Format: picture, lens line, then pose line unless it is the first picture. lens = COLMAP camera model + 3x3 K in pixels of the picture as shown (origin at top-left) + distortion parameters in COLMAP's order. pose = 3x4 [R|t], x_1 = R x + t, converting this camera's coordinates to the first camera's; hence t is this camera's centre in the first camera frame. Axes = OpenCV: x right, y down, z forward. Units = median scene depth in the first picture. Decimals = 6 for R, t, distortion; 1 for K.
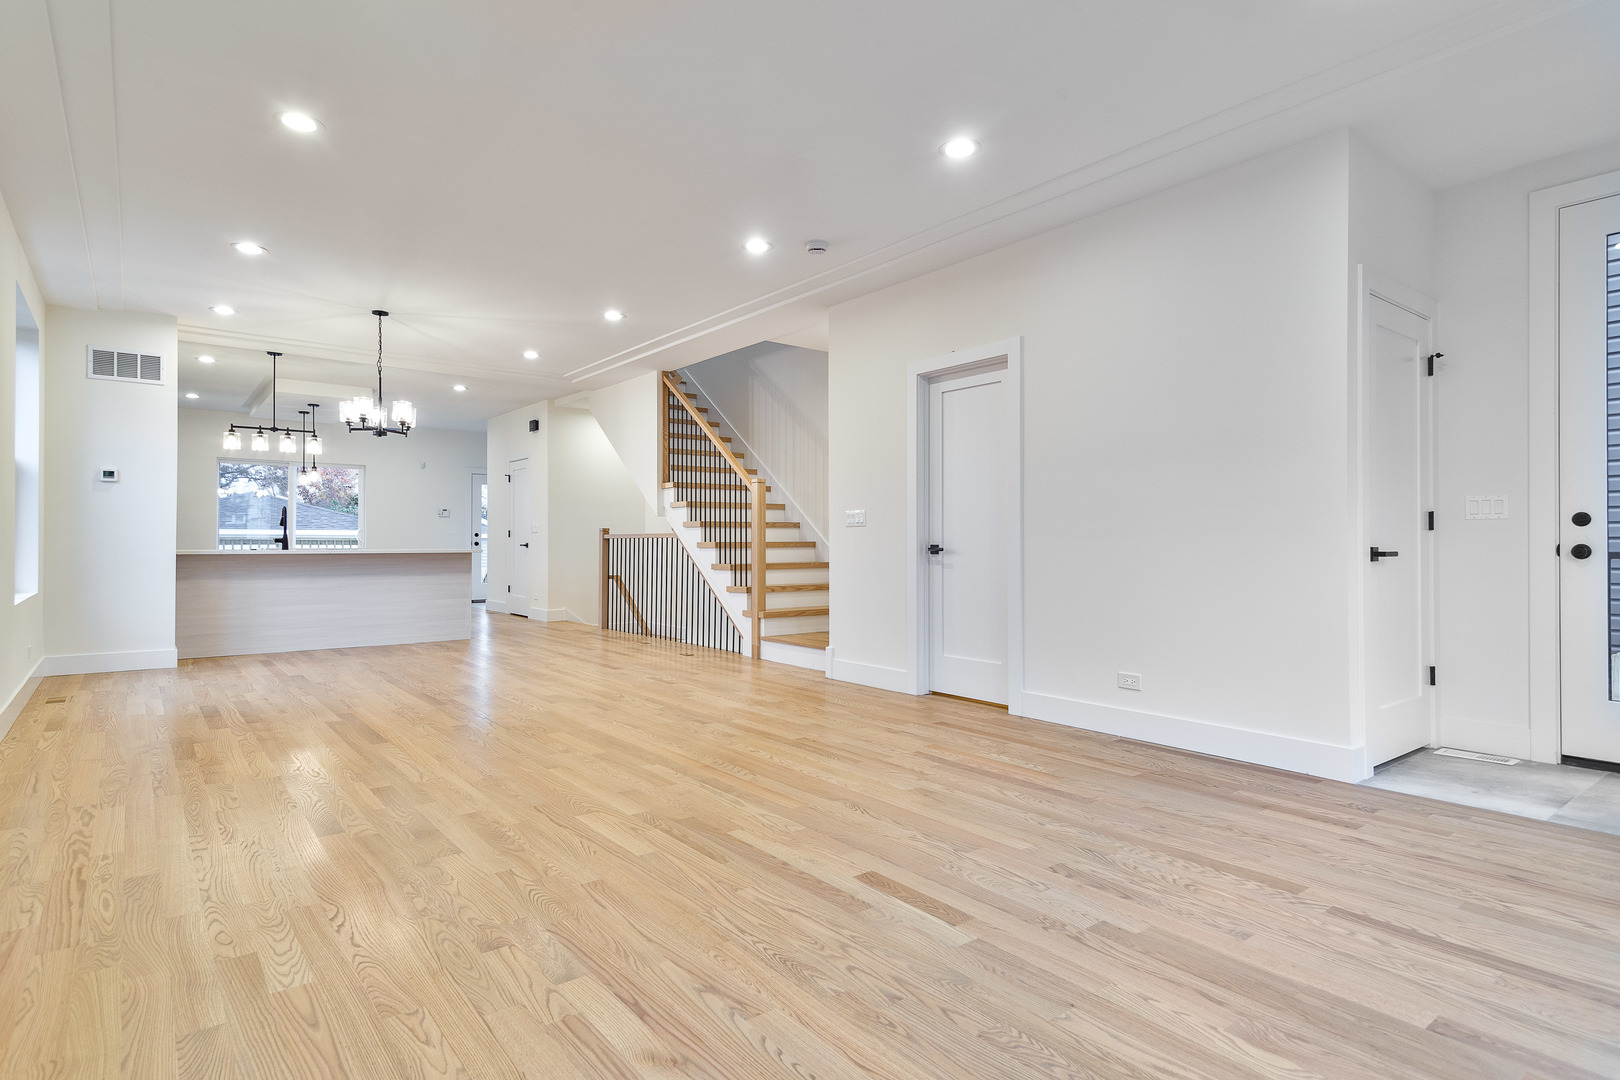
lens RADIAL K [[846.1, 0, 807.0], [0, 846.1, 536.3], [0, 0, 1]] dist [0.015298, -0.002271]
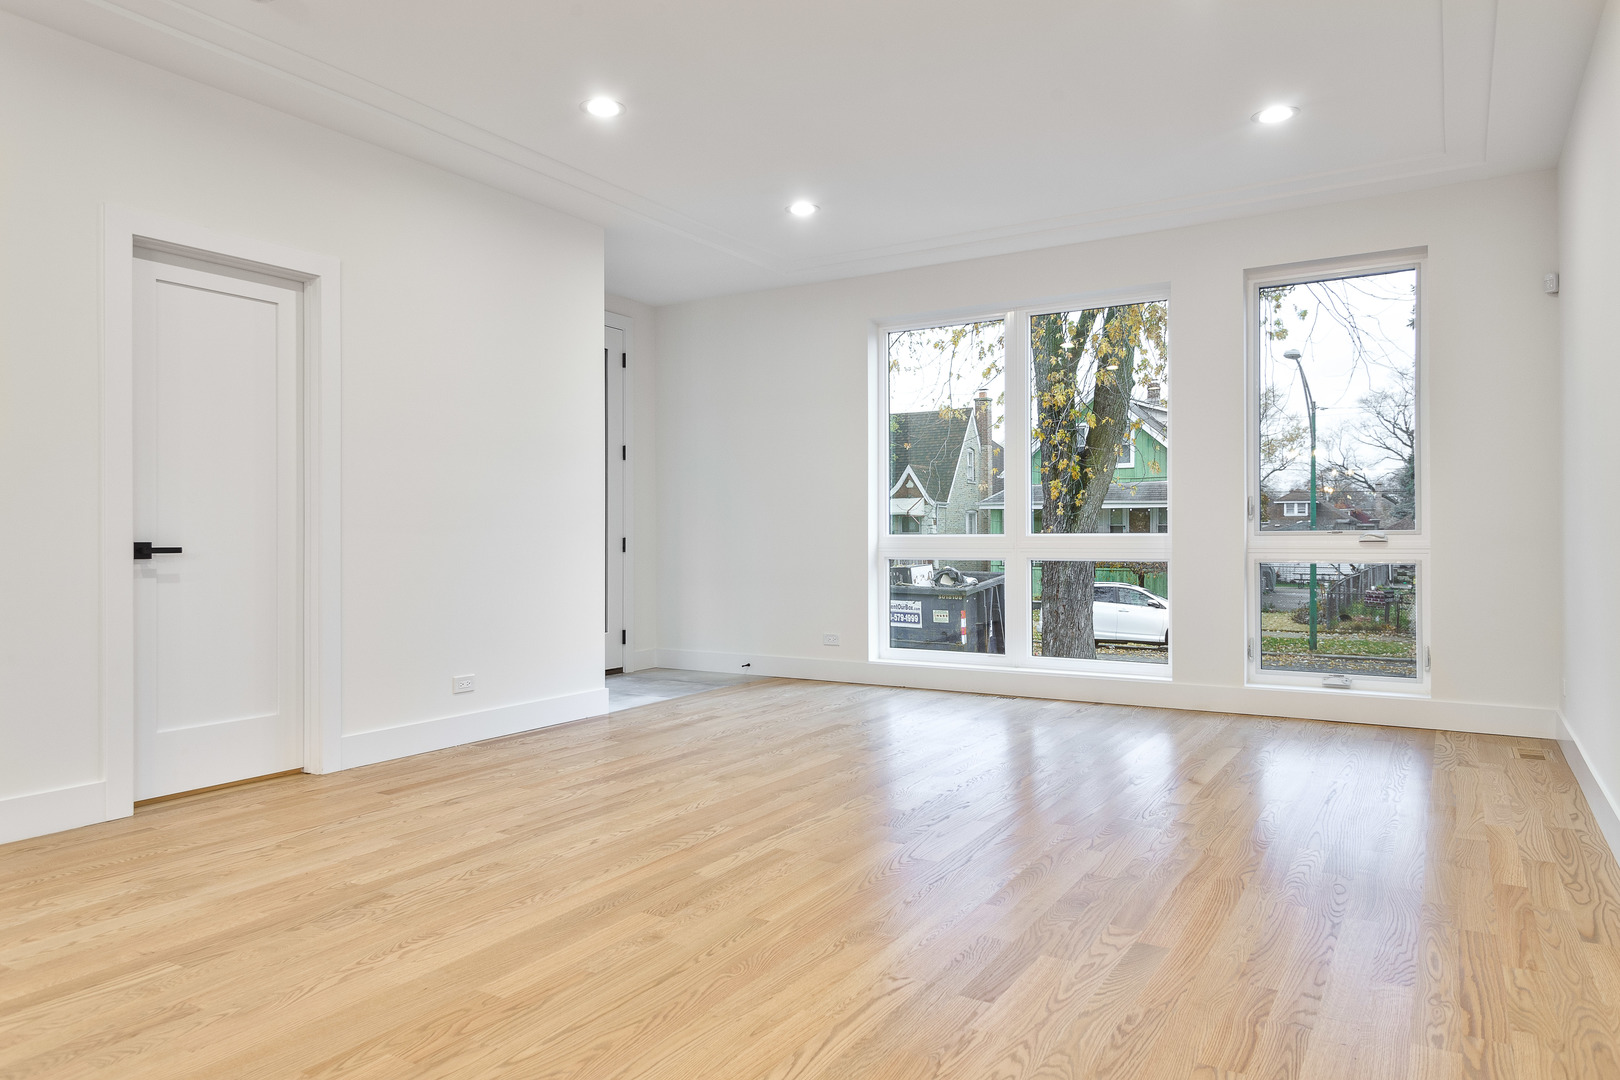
lens RADIAL K [[1075.1, 0, 808.9], [0, 1075.1, 537.0], [0, 0, 1]] dist [0.026516, -0.002083]
pose [[-0.356328, -0.000438, 0.934361, -0.501964], [-0.002653, 0.999996, -0.000543, 0.004081], [-0.934357, -0.002673, -0.356328, 0.614308]]
